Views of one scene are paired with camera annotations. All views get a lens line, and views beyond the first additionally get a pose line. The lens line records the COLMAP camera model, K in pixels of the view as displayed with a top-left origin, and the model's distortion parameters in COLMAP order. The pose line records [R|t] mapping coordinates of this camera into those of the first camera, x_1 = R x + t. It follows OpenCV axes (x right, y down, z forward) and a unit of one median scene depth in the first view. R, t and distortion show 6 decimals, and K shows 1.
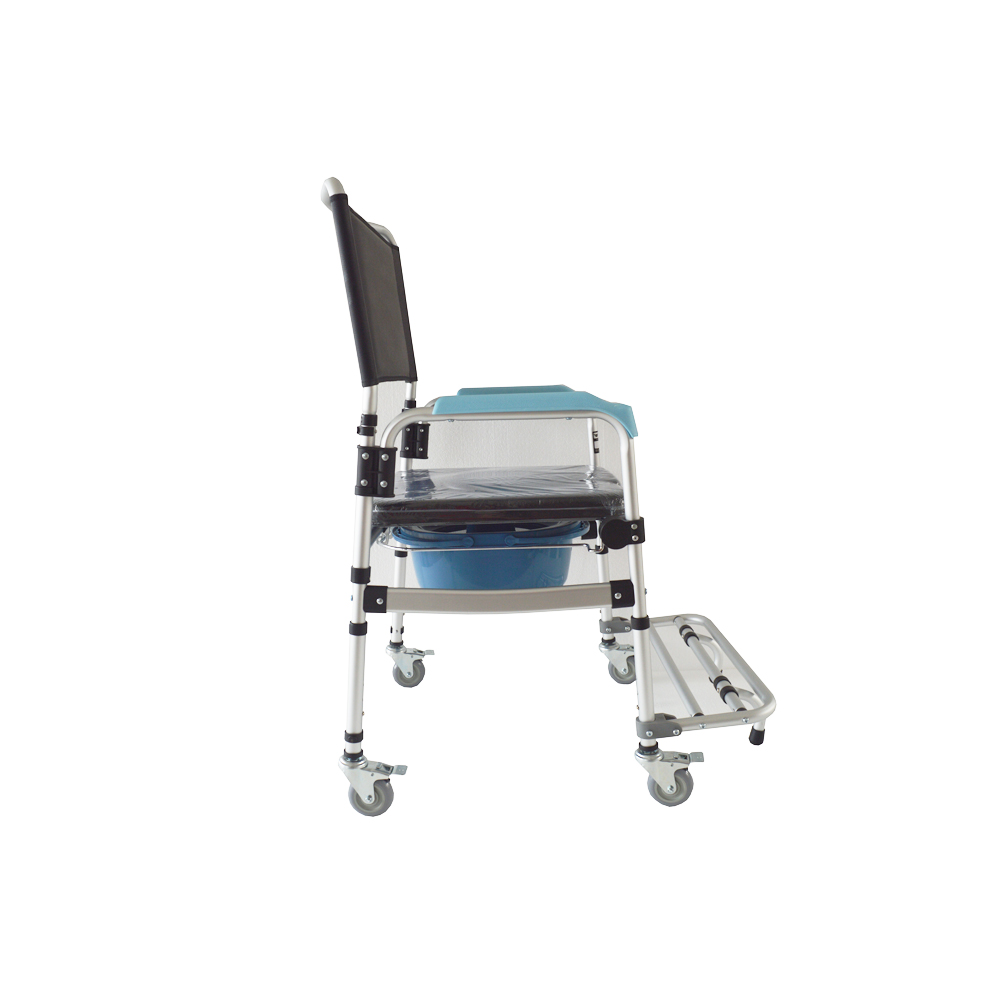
lens RADIAL K [[831.2, 0, 500.0], [0, 831.2, 500.0], [0, 0, 1]] dist [0.005437, 0.003426]
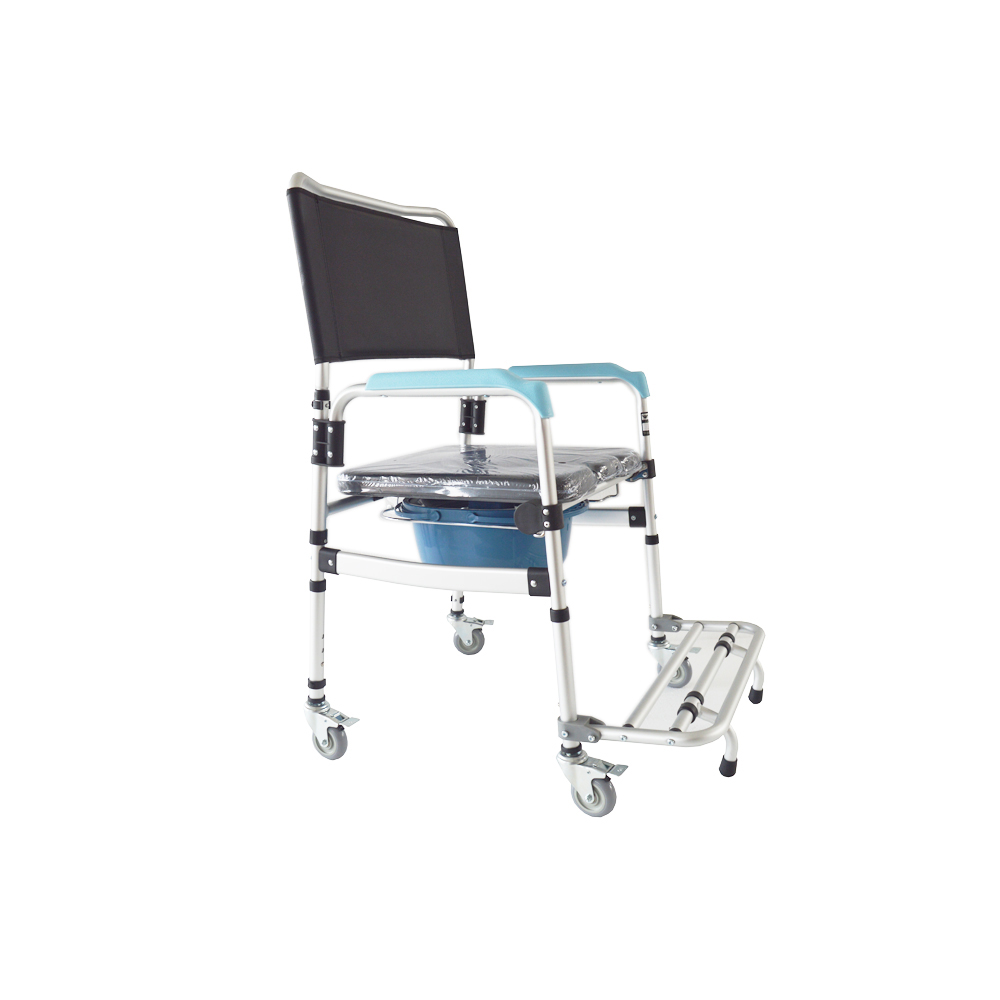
lens RADIAL K [[831.2, 0, 500.0], [0, 831.2, 500.0], [0, 0, 1]] dist [0.005437, 0.003426]
pose [[0.891120, 0.071439, -0.448108, 0.507052], [-0.060074, 0.997410, 0.039545, -0.015115], [0.449773, -0.008319, 0.893104, 0.125139]]
